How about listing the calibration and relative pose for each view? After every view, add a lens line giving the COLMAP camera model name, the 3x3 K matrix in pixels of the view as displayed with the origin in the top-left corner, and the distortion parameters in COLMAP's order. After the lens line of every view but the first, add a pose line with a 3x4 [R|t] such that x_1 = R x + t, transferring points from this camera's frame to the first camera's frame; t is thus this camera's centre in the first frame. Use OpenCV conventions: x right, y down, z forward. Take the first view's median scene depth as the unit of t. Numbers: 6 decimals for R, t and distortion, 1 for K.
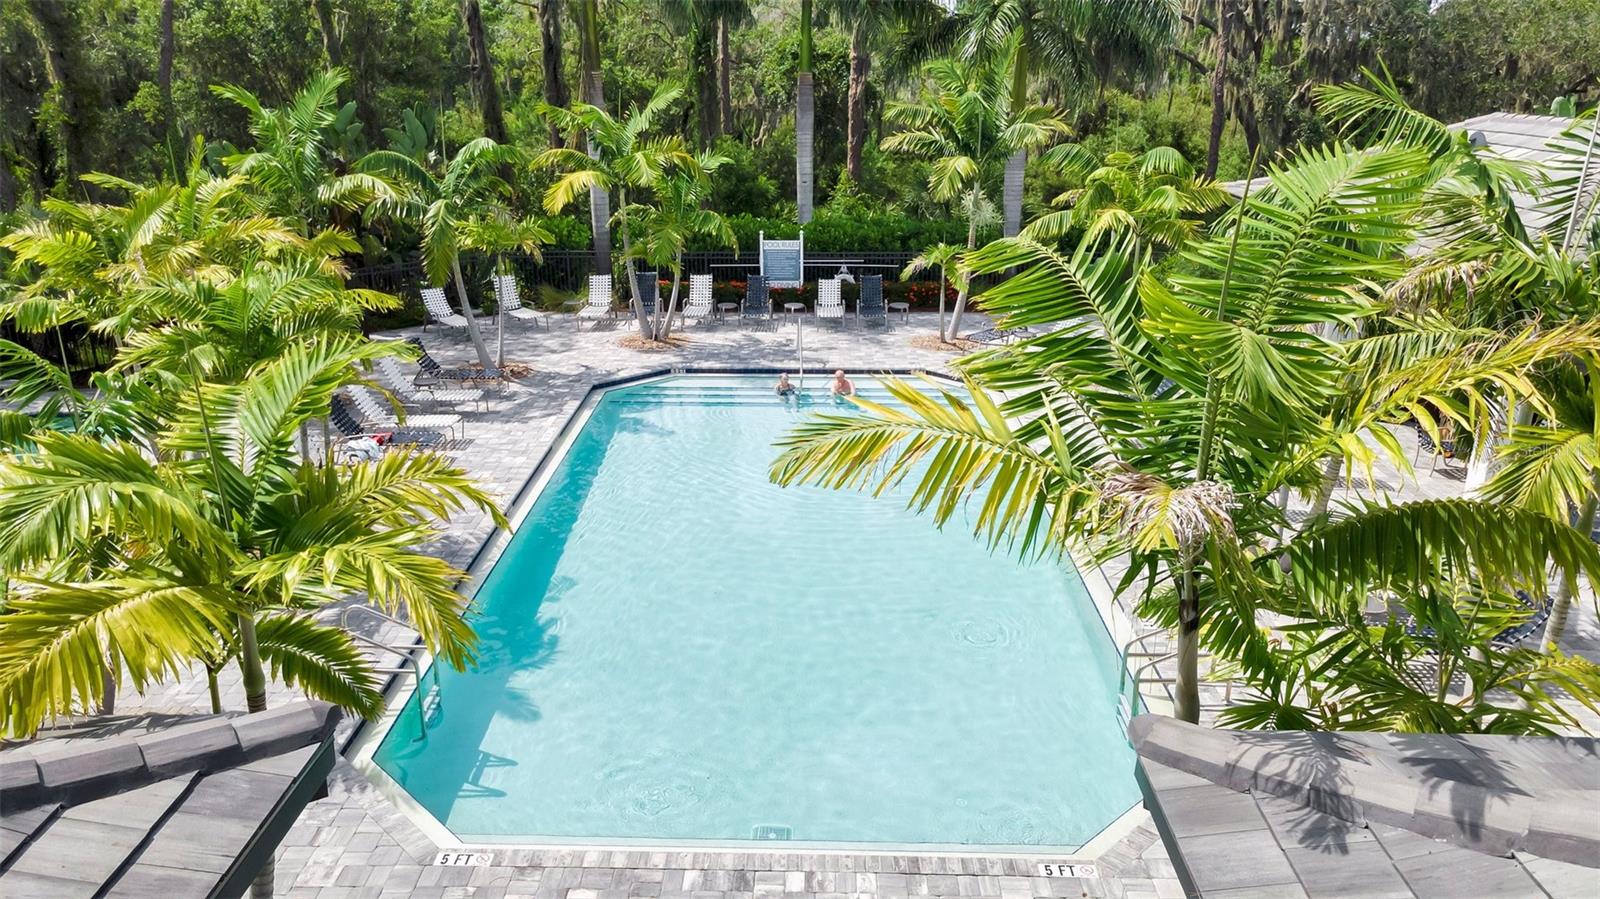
lens RADIAL K [[1149.0, 0, 801.2], [0, 1149.0, 456.9], [0, 0, 1]] dist [0.033839, 0.001087]
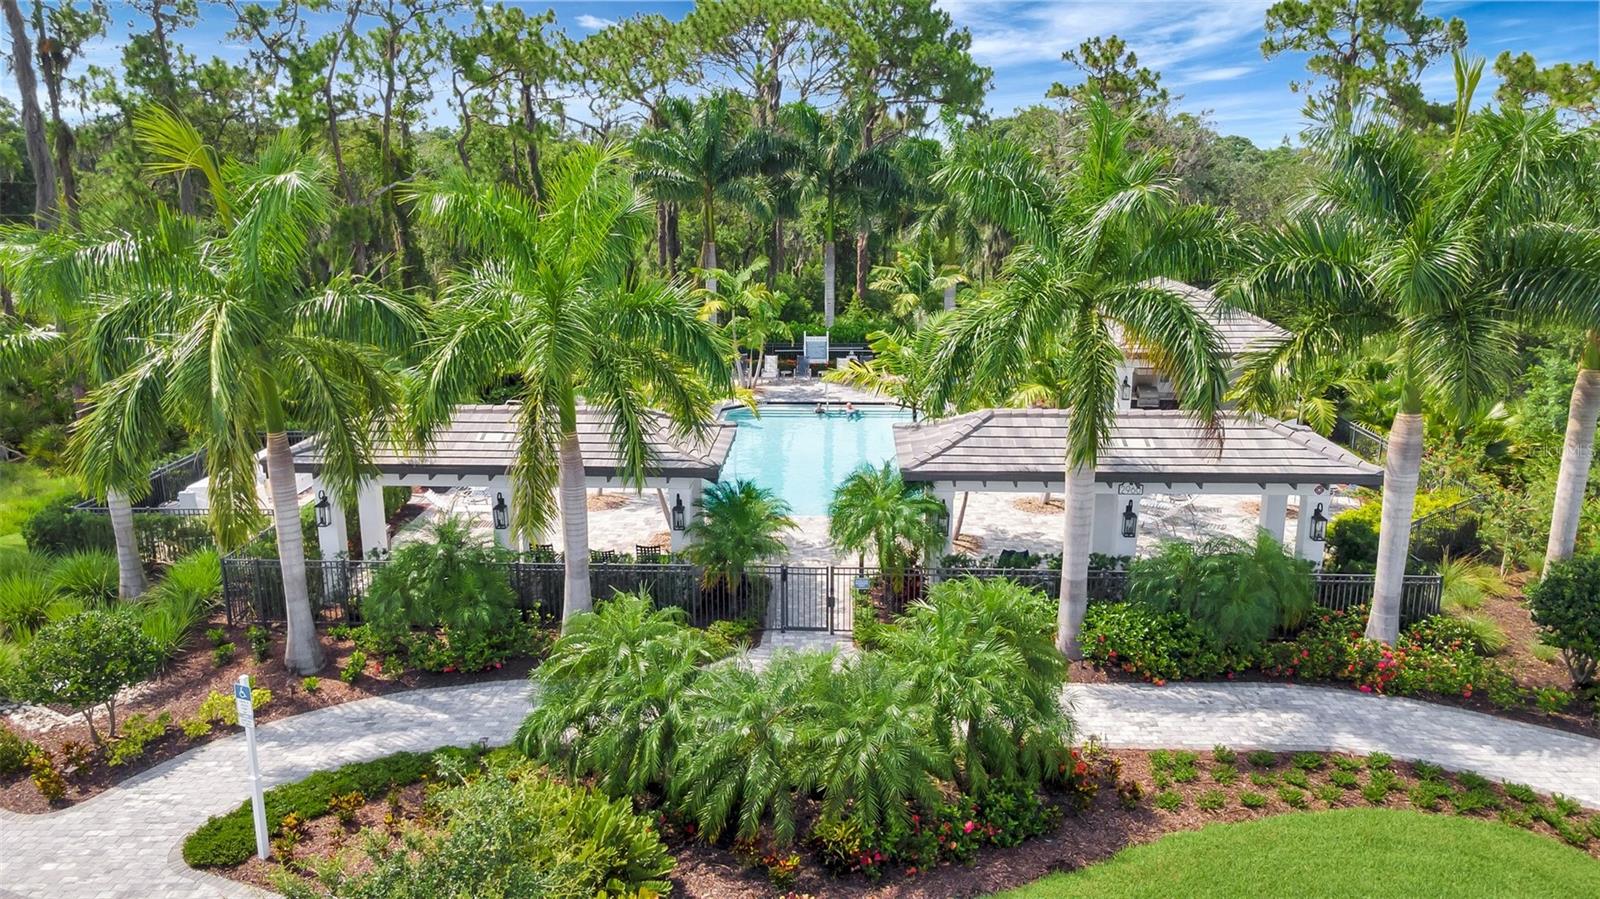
lens RADIAL K [[1149.0, 0, 797.6], [0, 1149.0, 446.0], [0, 0, 1]] dist [0.033839, 0.001087]
pose [[0.999715, 0.003137, -0.023664, -0.003598], [-0.005329, 0.995639, -0.093134, 0.147605], [0.023269, 0.093234, 0.995372, -0.761959]]
